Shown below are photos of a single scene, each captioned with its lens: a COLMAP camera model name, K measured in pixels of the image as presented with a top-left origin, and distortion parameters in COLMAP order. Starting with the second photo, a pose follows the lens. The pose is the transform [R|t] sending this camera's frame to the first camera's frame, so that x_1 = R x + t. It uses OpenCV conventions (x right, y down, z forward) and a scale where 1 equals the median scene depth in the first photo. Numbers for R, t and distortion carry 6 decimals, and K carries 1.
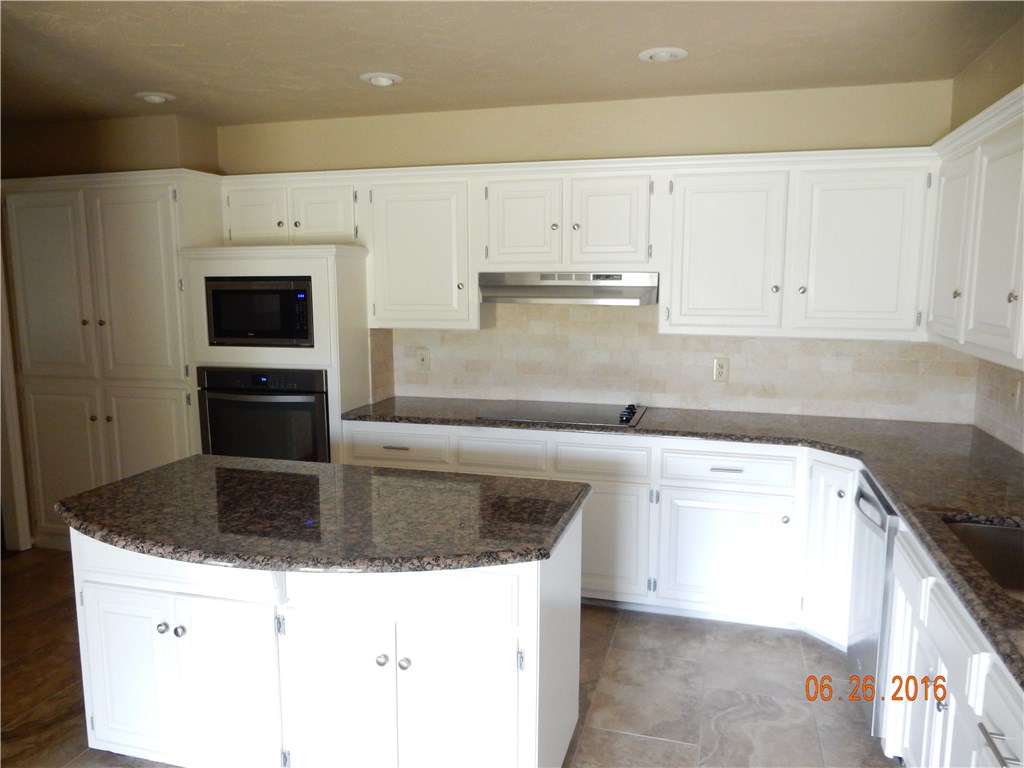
lens RADIAL K [[770.9, 0, 512.0], [0, 770.9, 384.0], [0, 0, 1]] dist [0.031033, 0.001457]
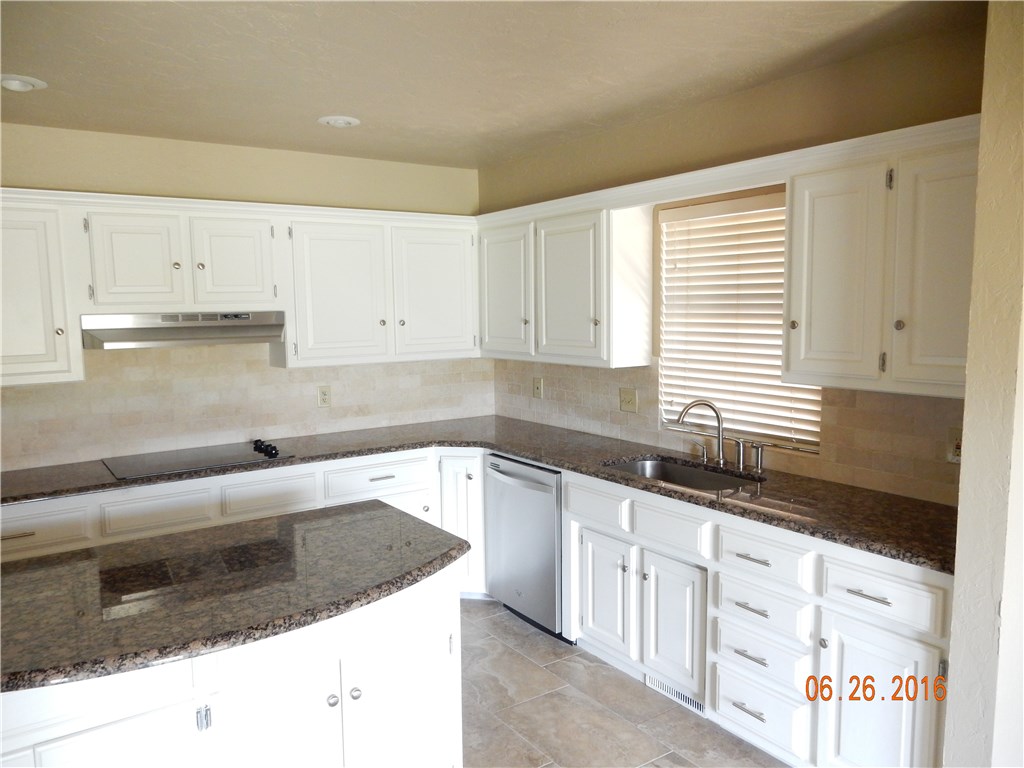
lens RADIAL K [[765.1, 0, 512.0], [0, 765.1, 384.0], [0, 0, 1]] dist [-0.003710, 0.005932]
pose [[0.645862, -0.095685, 0.757435, -0.410156], [0.130362, 0.991366, 0.014078, -0.017788], [-0.752242, 0.089648, 0.652759, 0.081734]]
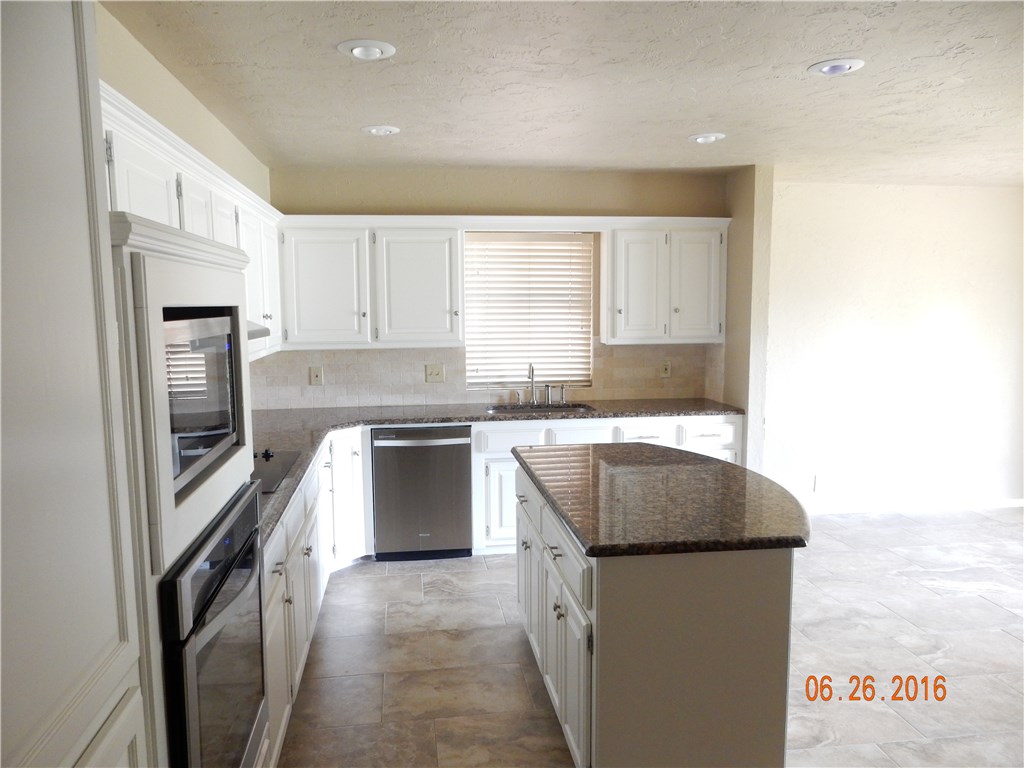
lens RADIAL K [[765.1, 0, 512.0], [0, 765.1, 384.0], [0, 0, 1]] dist [-0.003710, 0.005932]
pose [[-0.402525, -0.112055, 0.908525, -0.829556], [0.135413, 0.974272, 0.180159, -0.173130], [-0.905338, 0.195544, -0.376995, 1.063466]]
